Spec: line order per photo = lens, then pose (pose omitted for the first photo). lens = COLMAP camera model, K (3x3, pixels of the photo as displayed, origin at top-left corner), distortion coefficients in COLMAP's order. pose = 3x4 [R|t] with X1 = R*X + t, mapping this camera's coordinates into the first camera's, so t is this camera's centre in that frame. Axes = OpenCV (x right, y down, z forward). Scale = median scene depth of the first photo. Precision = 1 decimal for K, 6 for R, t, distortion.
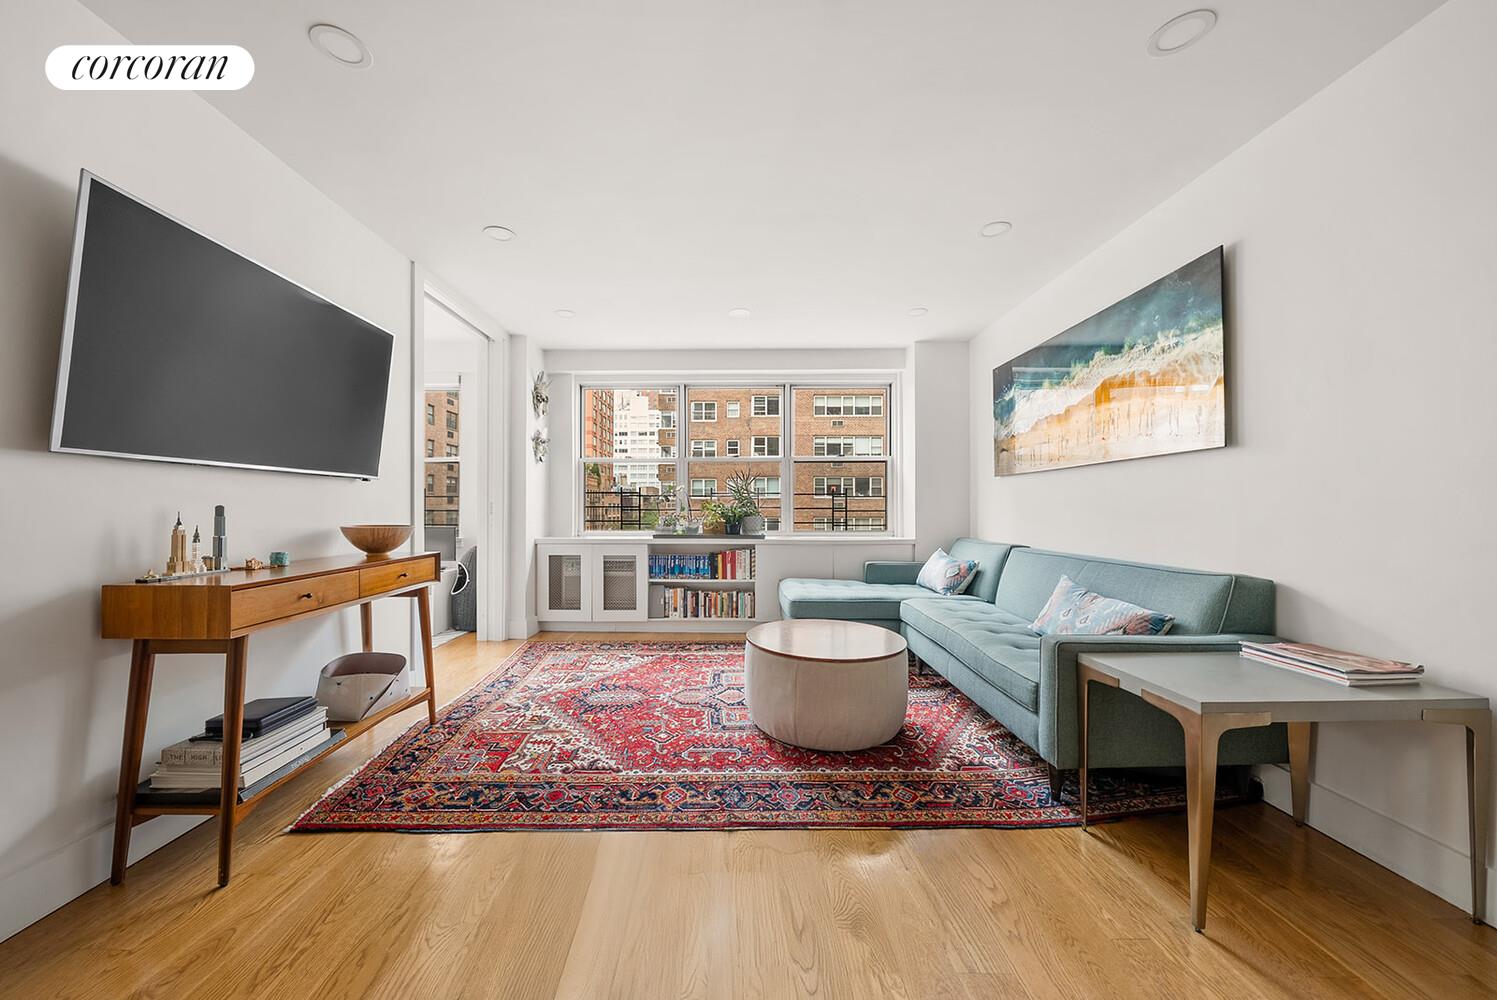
lens RADIAL K [[523.4, 0, 717.2], [0, 523.4, 504.1], [0, 0, 1]] dist [-0.008046, 0.001086]
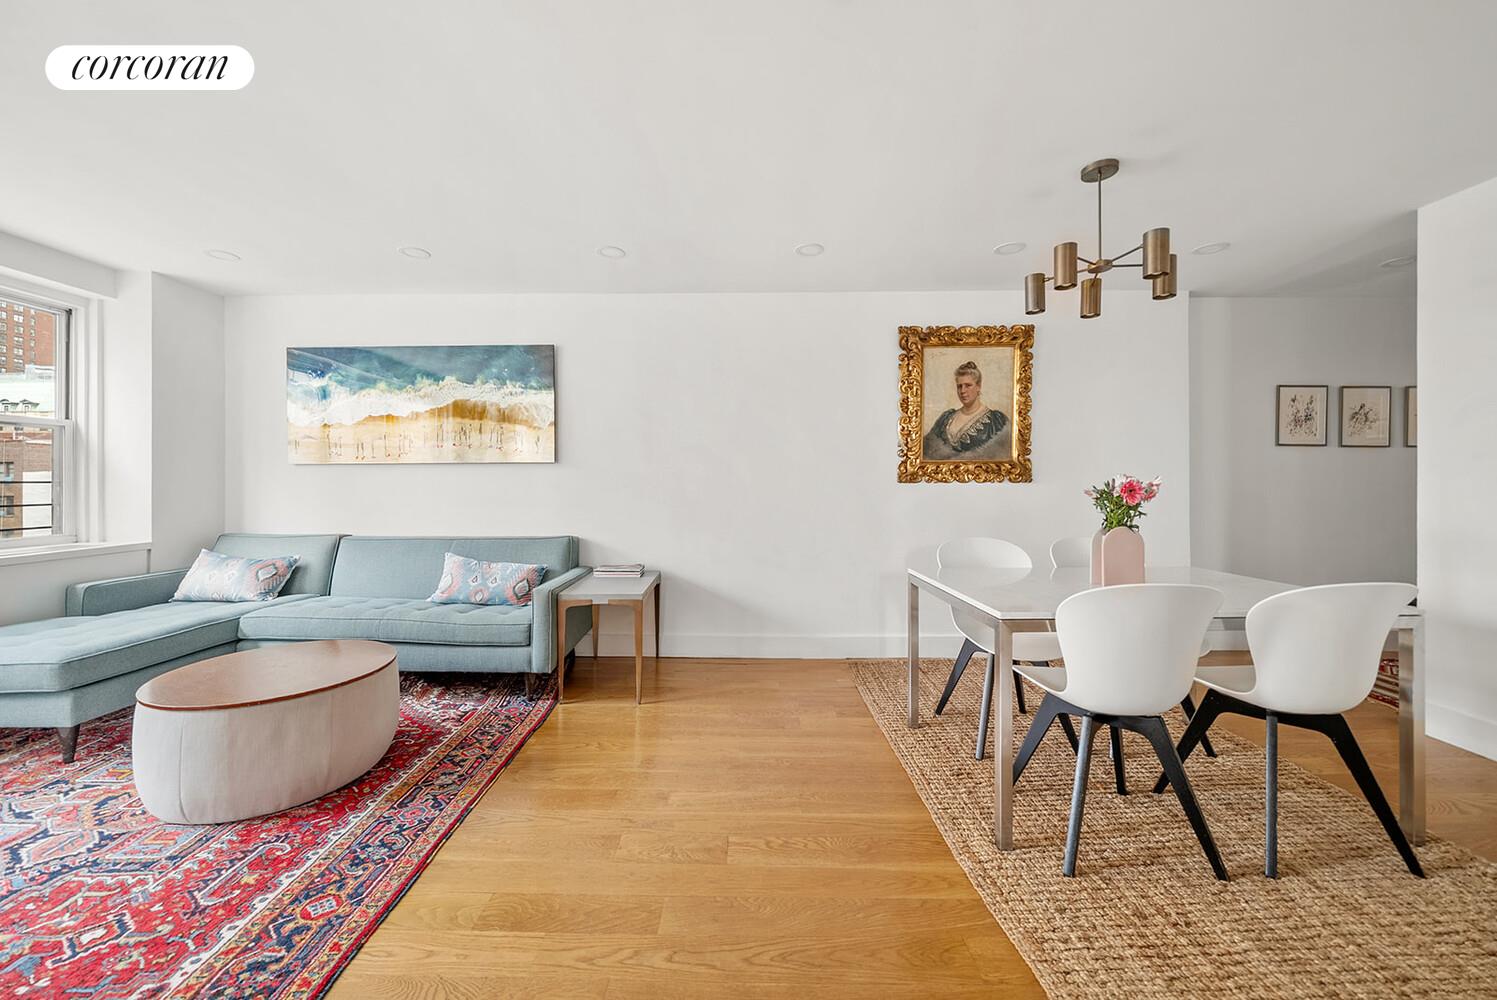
lens RADIAL K [[523.4, 0, 742.8], [0, 523.4, 487.7], [0, 0, 1]] dist [-0.008046, 0.001086]
pose [[0.003245, -0.006532, 0.999973, -0.687192], [-0.007755, 0.999948, 0.006557, -0.040078], [-0.999965, -0.007776, 0.003194, 0.338215]]
